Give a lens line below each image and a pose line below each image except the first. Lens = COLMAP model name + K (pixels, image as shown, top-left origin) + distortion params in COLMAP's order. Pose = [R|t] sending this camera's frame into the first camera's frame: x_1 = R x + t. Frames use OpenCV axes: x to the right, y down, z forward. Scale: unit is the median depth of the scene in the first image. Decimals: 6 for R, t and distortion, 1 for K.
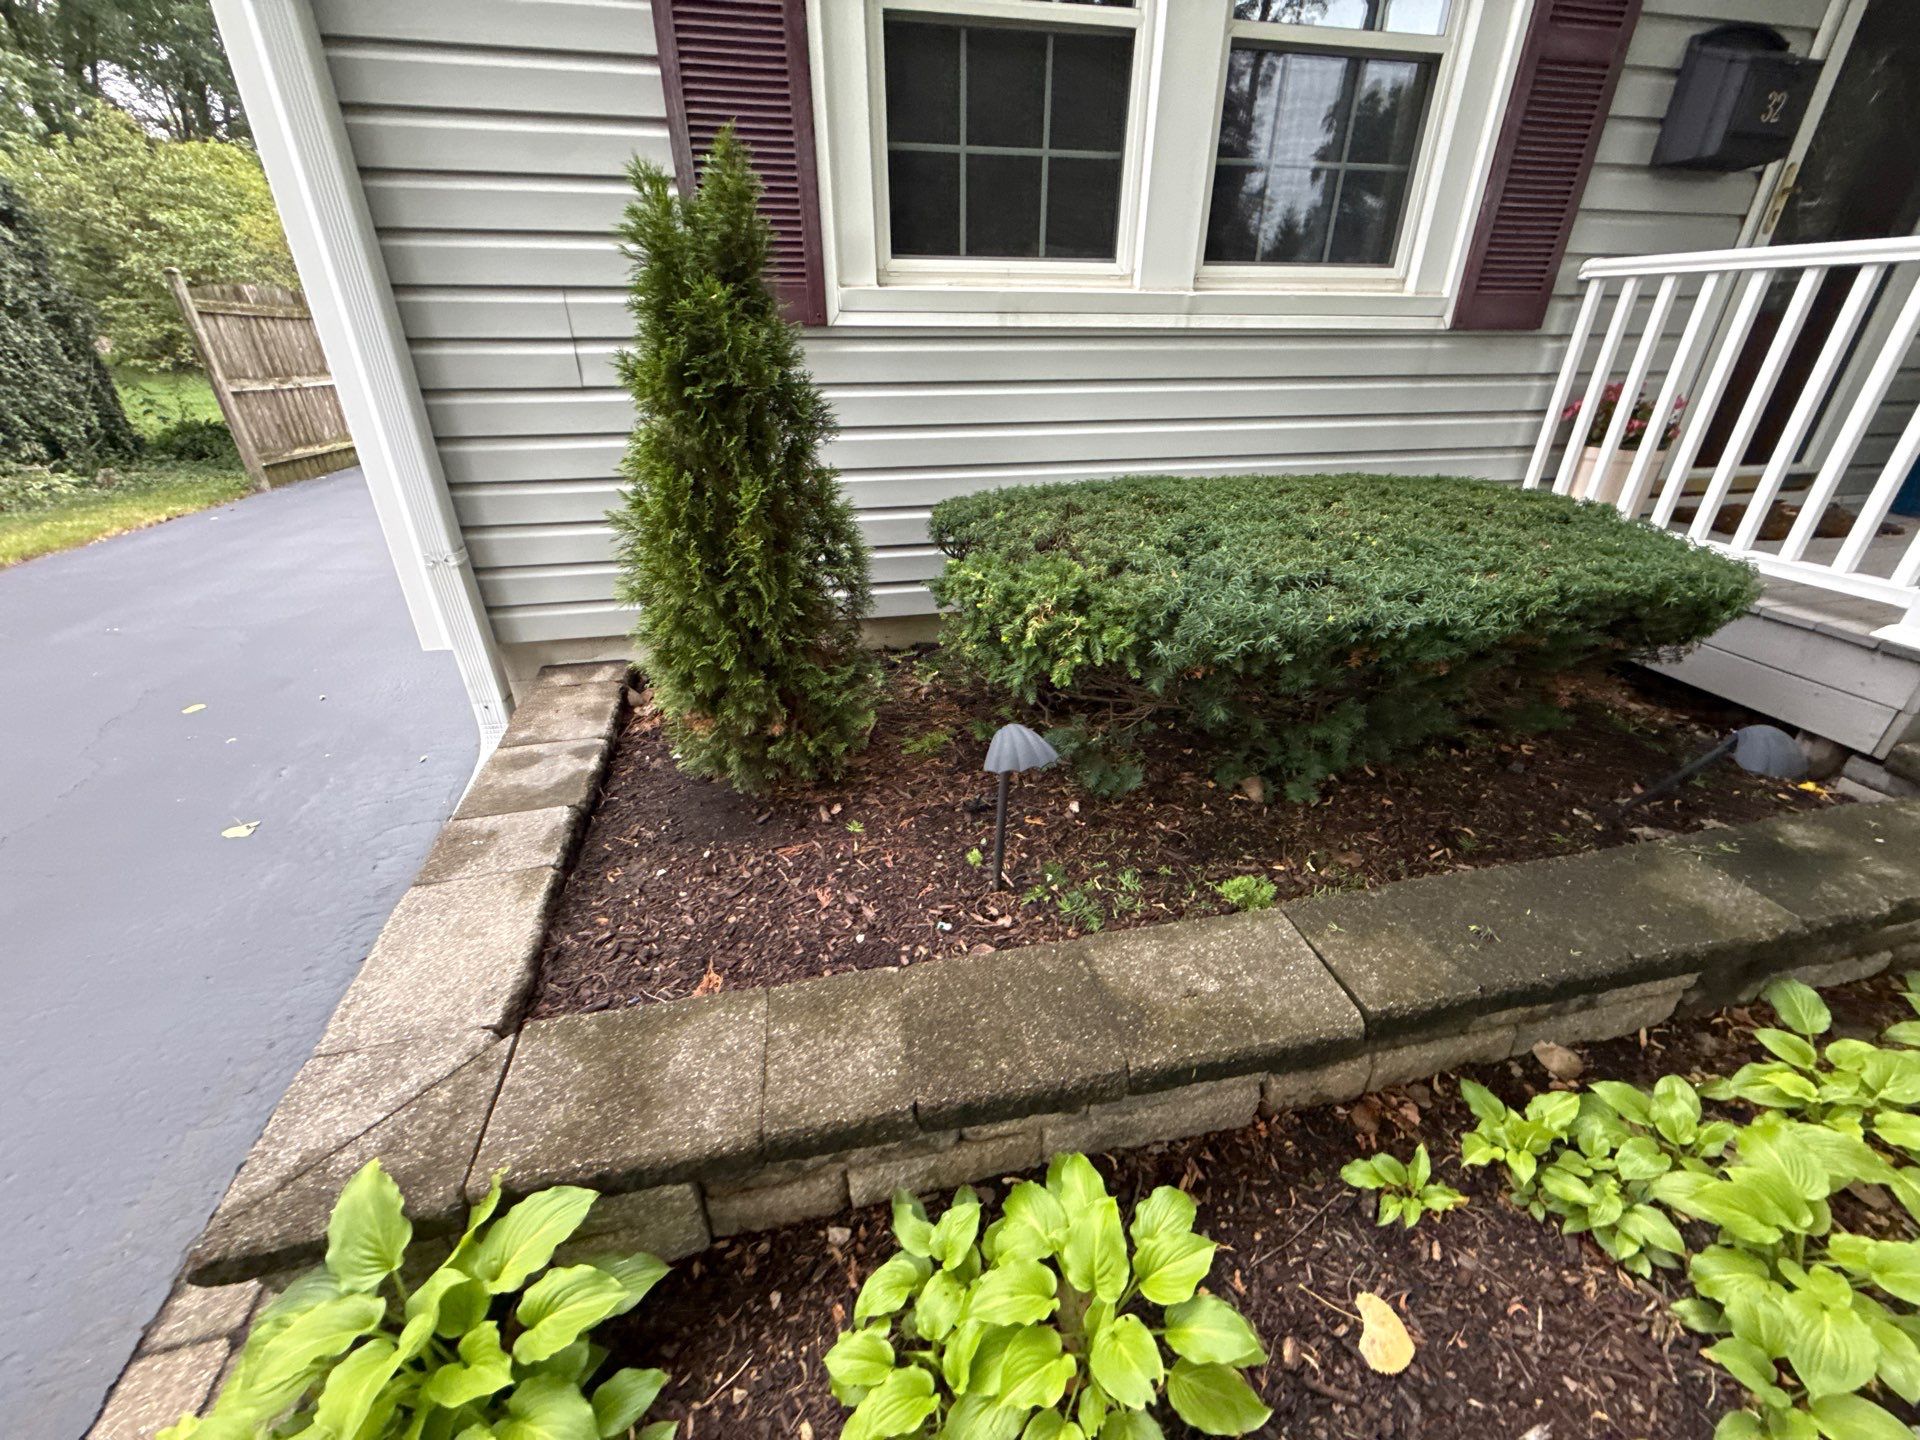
lens RADIAL K [[759.0, 0, 964.2], [0, 759.0, 715.9], [0, 0, 1]] dist [-0.000715, -0.000328]
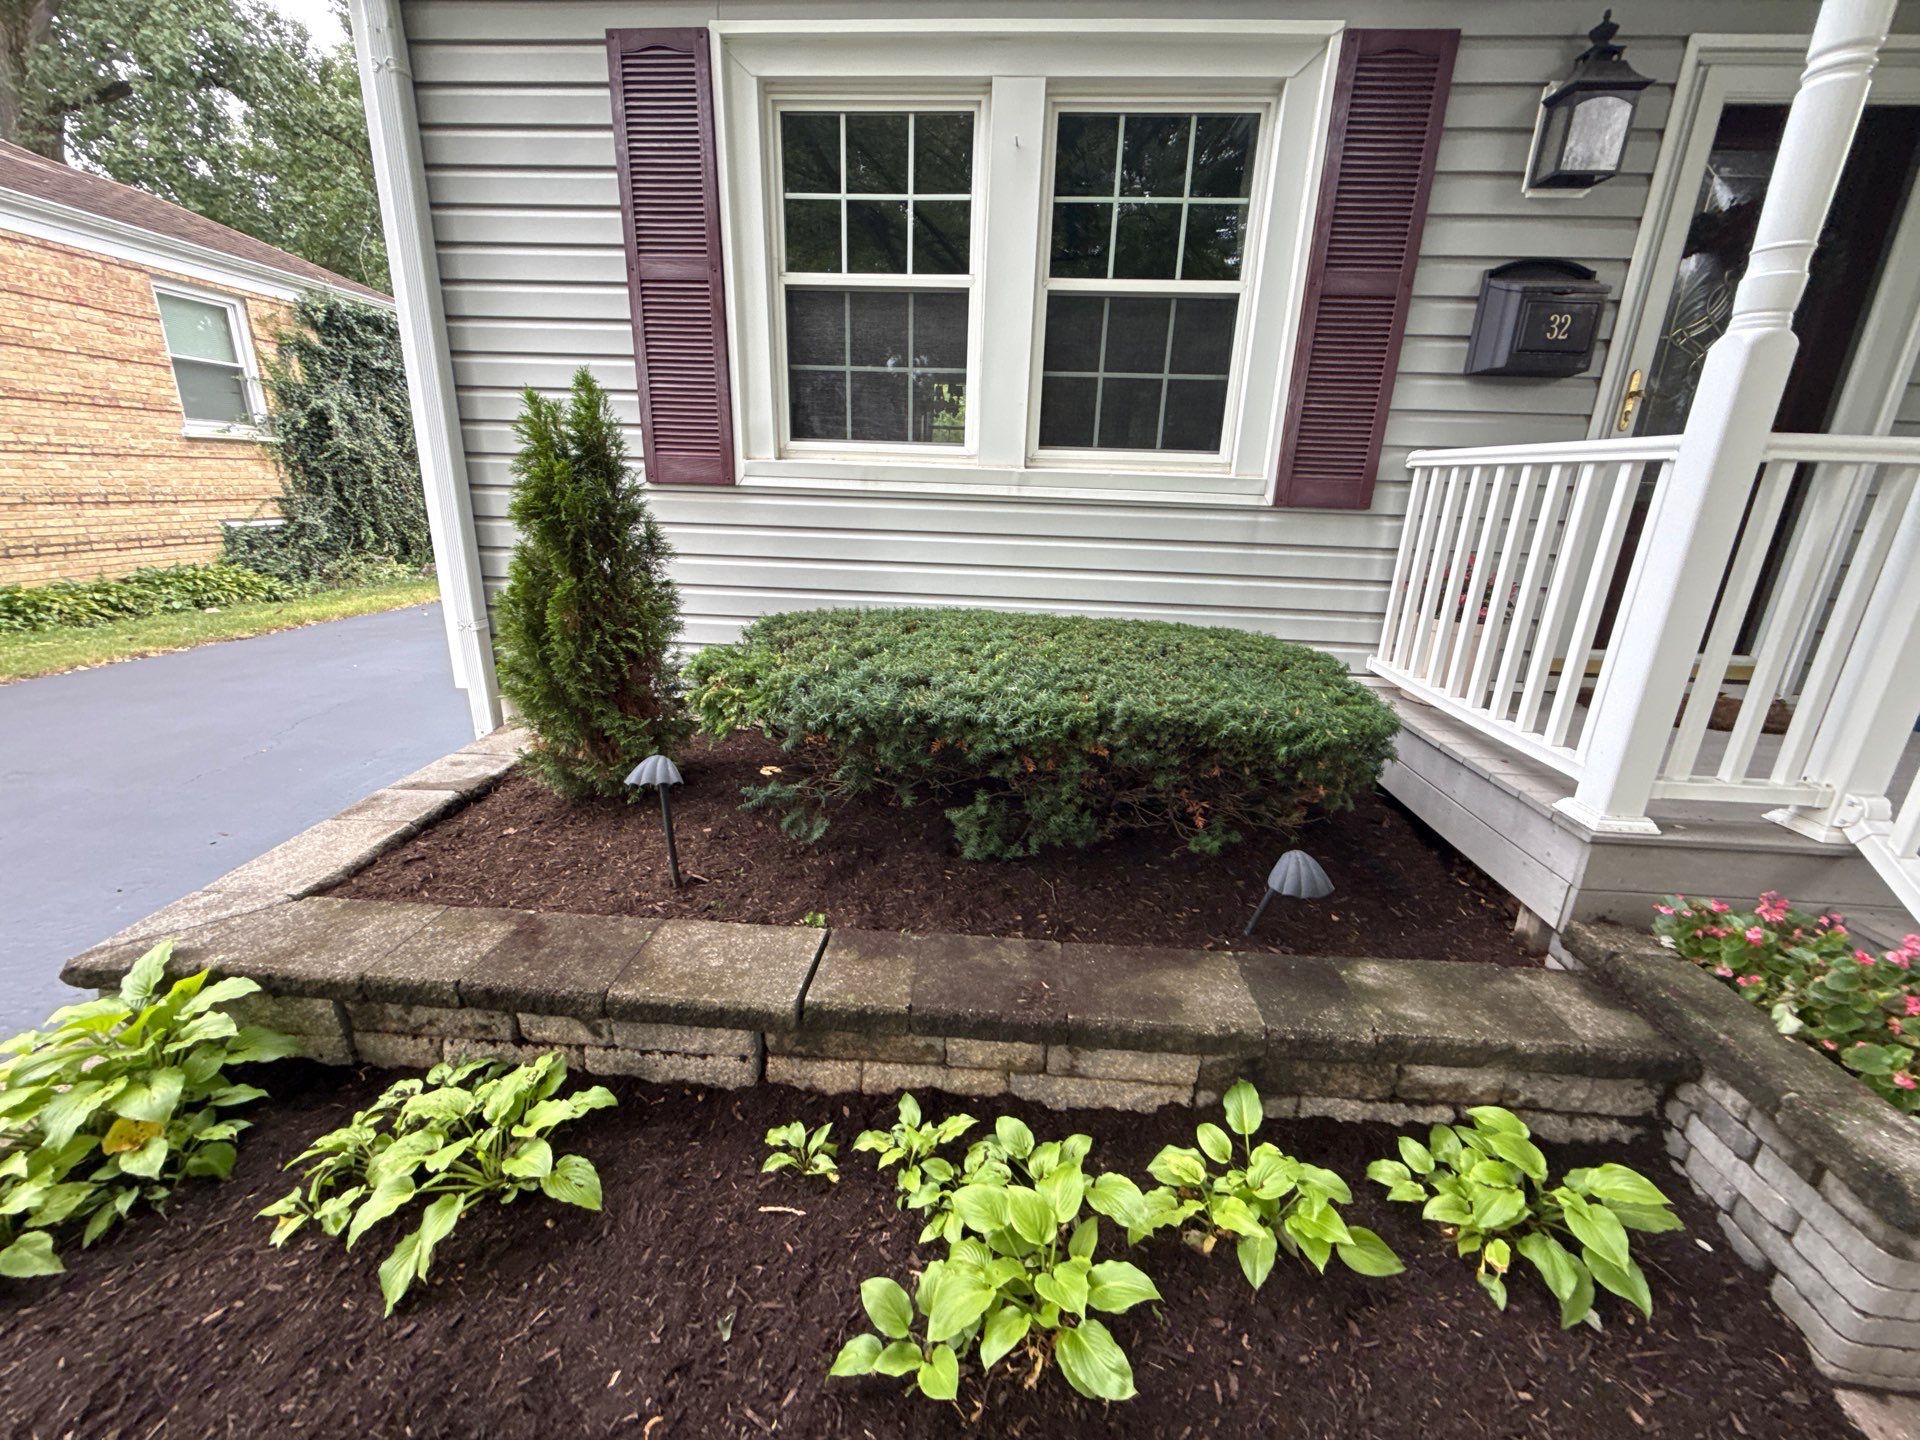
lens RADIAL K [[759.0, 0, 959.8], [0, 759.0, 717.2], [0, 0, 1]] dist [-0.000715, -0.000328]
pose [[0.961592, 0.109674, -0.251621, 0.571960], [-0.151809, 0.976238, -0.154639, 0.044445], [0.228682, 0.186898, 0.955392, -0.134933]]
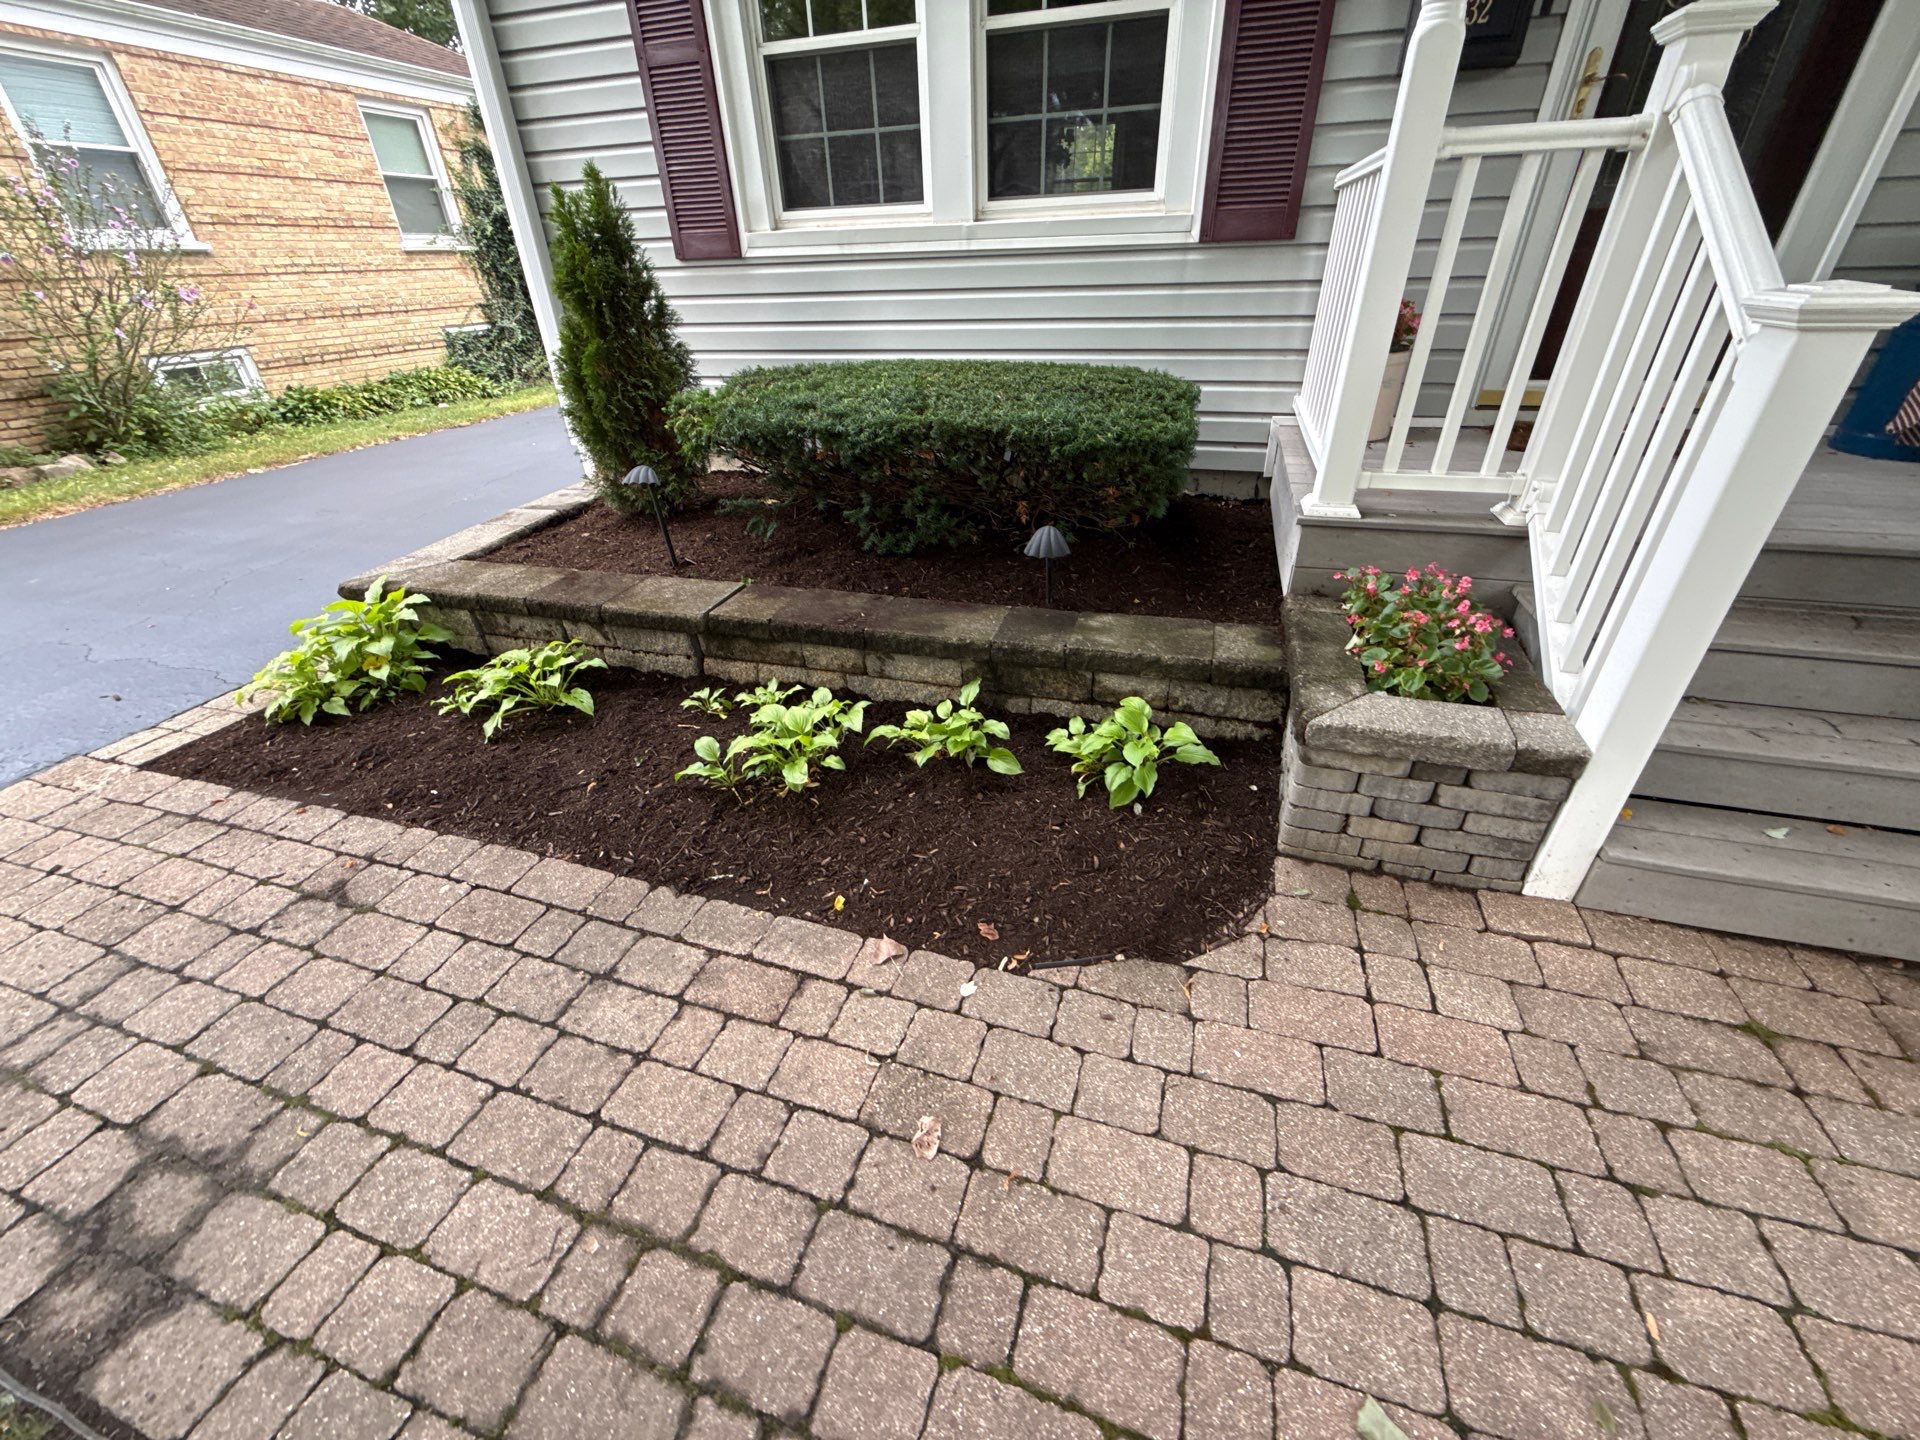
lens RADIAL K [[759.0, 0, 959.4], [0, 759.0, 716.4], [0, 0, 1]] dist [-0.000715, -0.000328]
pose [[0.874299, 0.228374, -0.428307, 1.104330], [-0.192120, 0.973156, 0.126716, 0.147664], [0.445748, -0.028501, 0.894705, -0.275641]]
